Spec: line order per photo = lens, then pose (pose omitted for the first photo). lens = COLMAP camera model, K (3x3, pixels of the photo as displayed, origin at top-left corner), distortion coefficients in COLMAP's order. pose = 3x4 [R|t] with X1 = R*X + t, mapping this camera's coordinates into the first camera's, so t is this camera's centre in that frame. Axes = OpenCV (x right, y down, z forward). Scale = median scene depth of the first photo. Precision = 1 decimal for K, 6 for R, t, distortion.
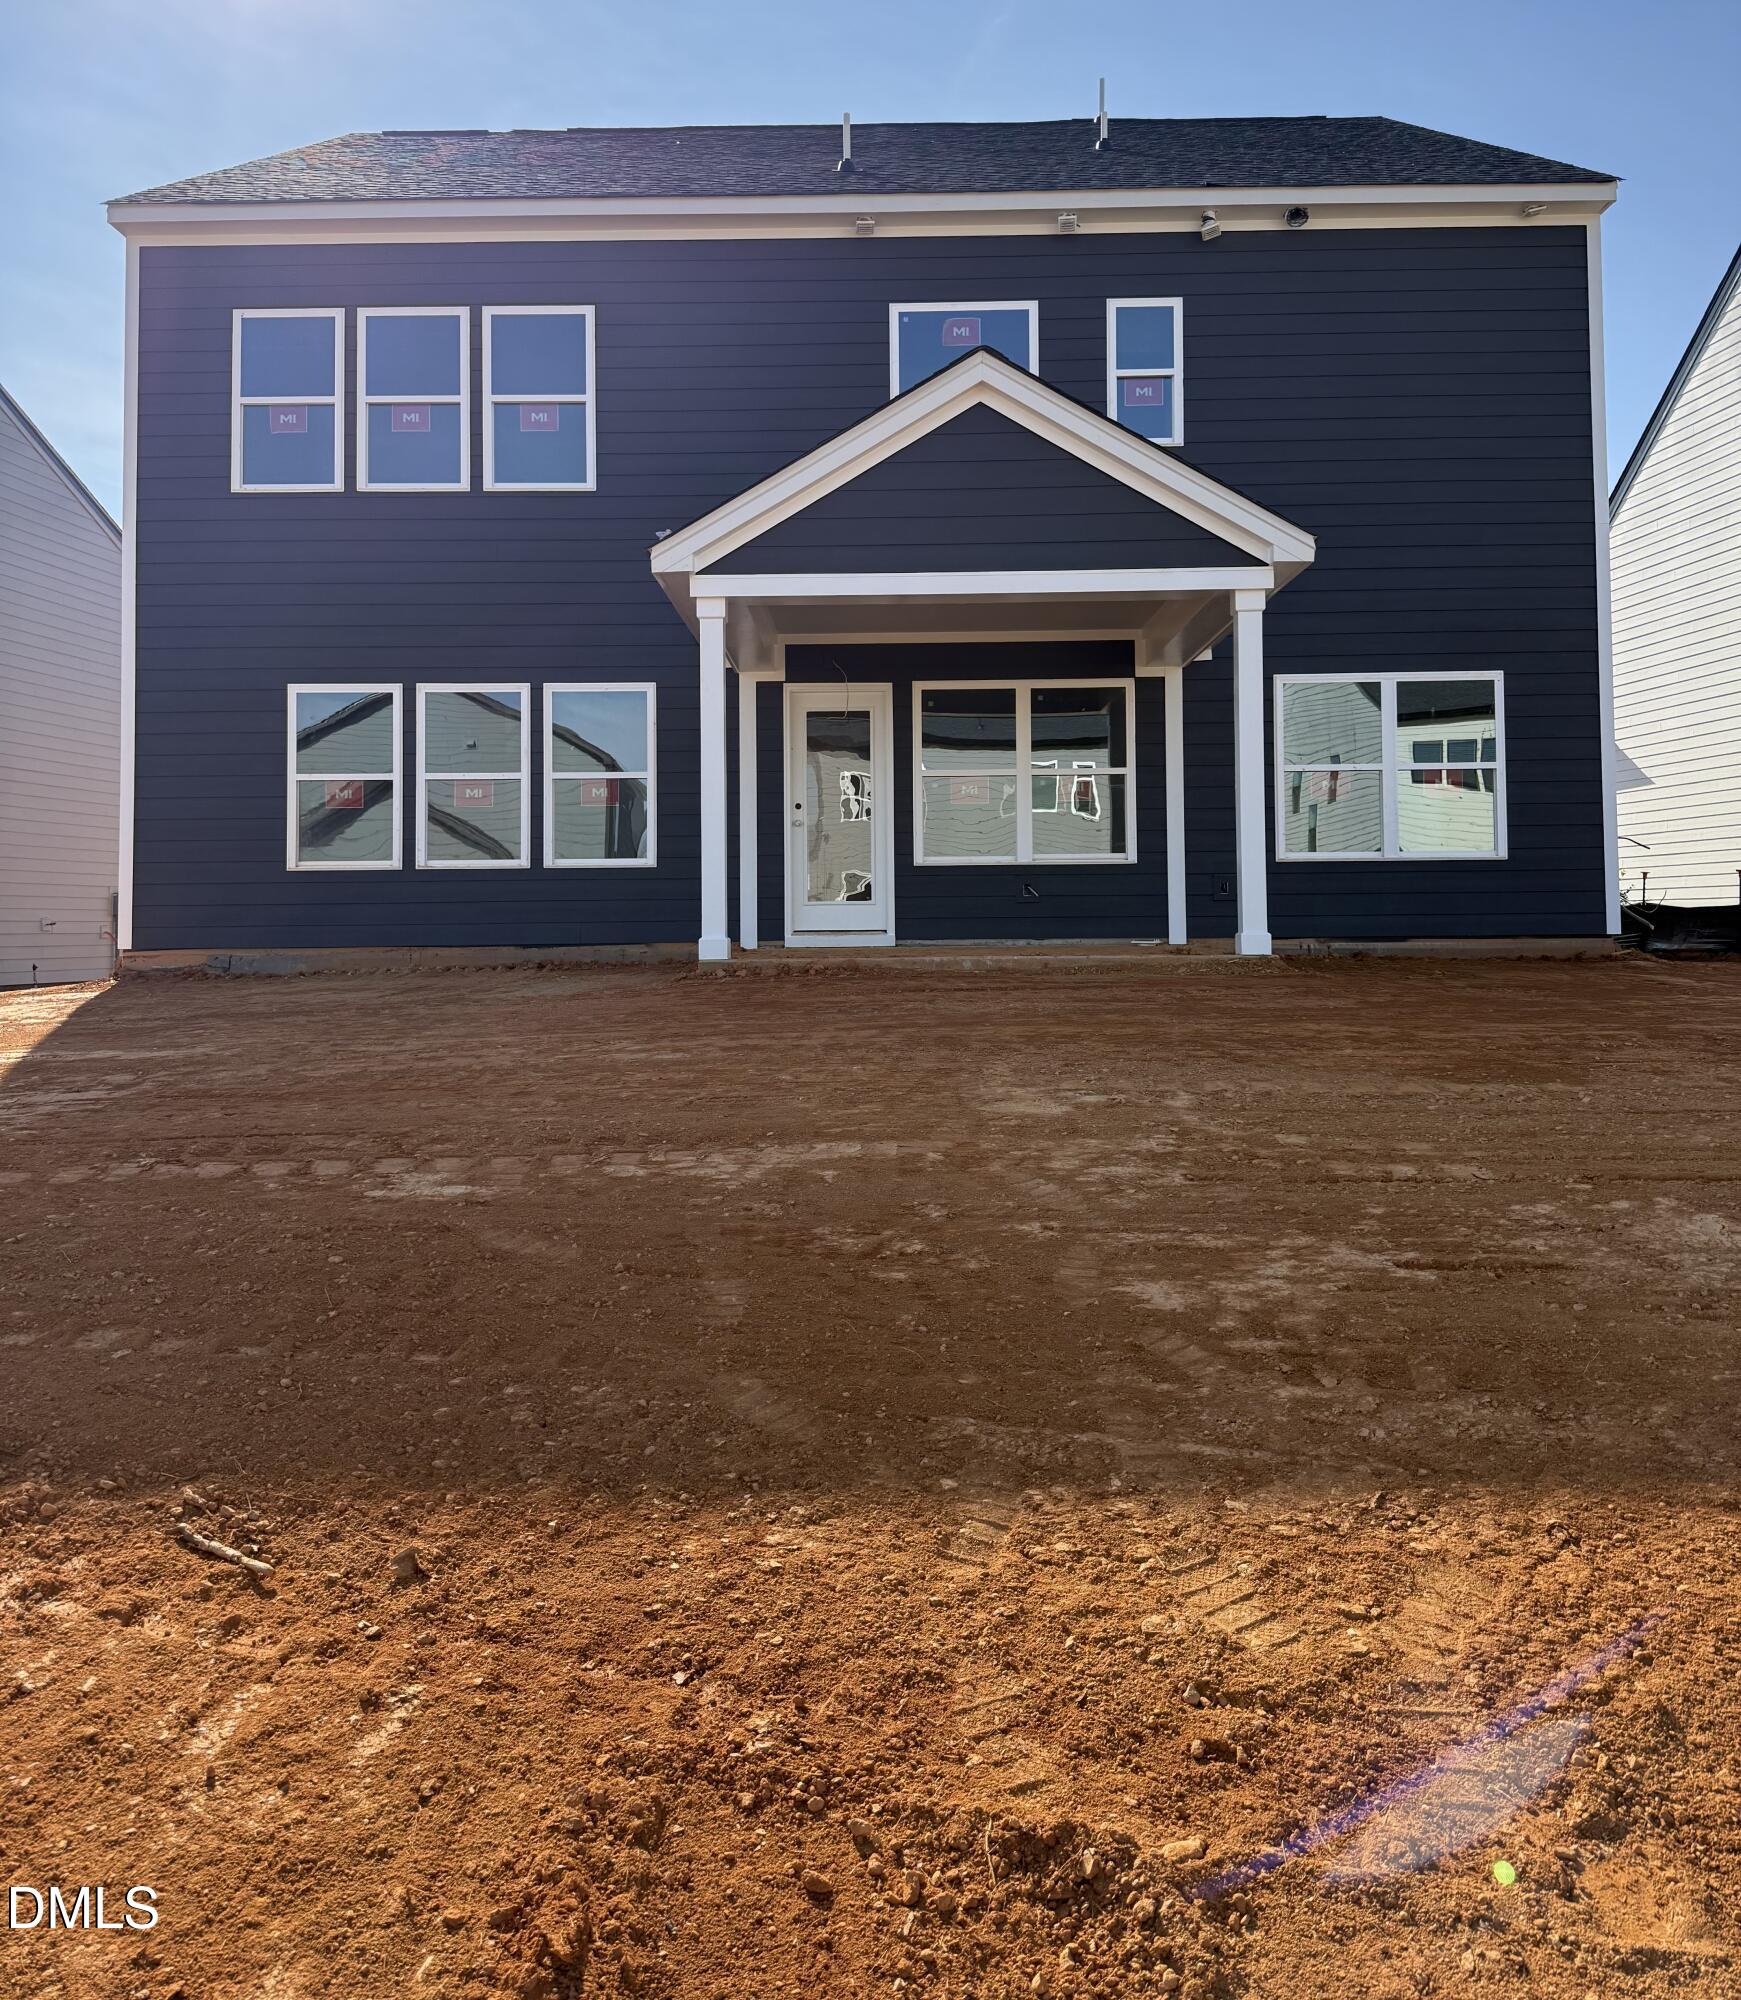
lens RADIAL K [[1481.9, 0, 870.6], [0, 1481.9, 882.6], [0, 0, 1]] dist [0.037853, -0.002089]
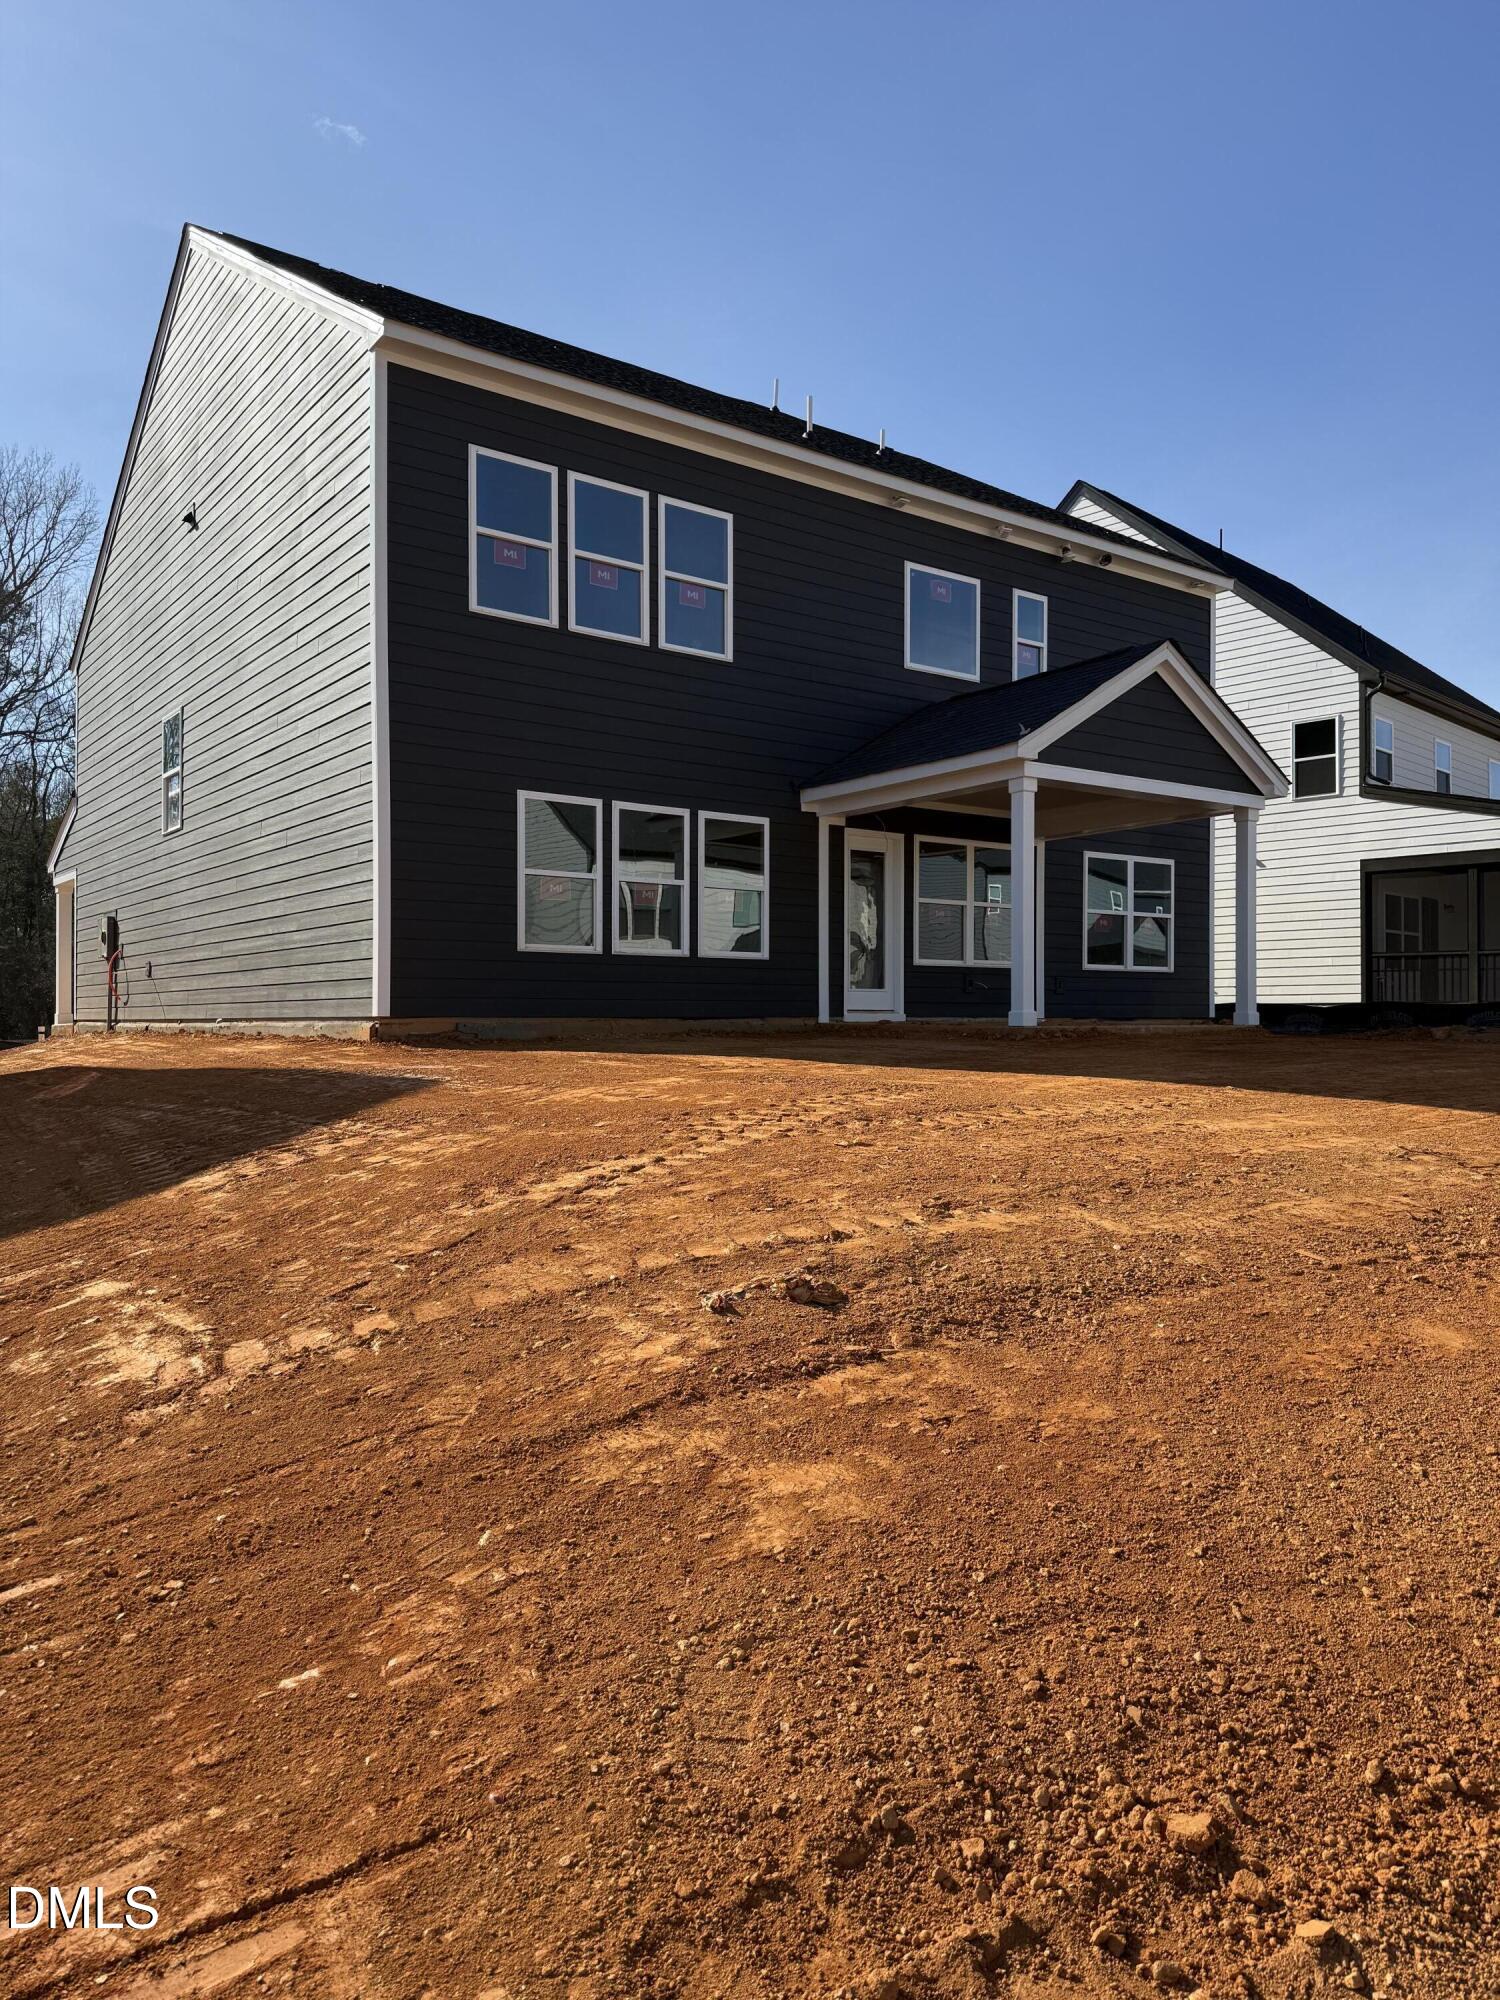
lens RADIAL K [[1407.3, 0, 750.0], [0, 1407.3, 1000.0], [0, 0, 1]] dist [0.073246, 0.000342]
pose [[0.799896, 0.019302, 0.599828, -0.893111], [-0.035222, 0.999270, 0.014814, 0.007510], [-0.599104, -0.032977, 0.799992, 0.012405]]
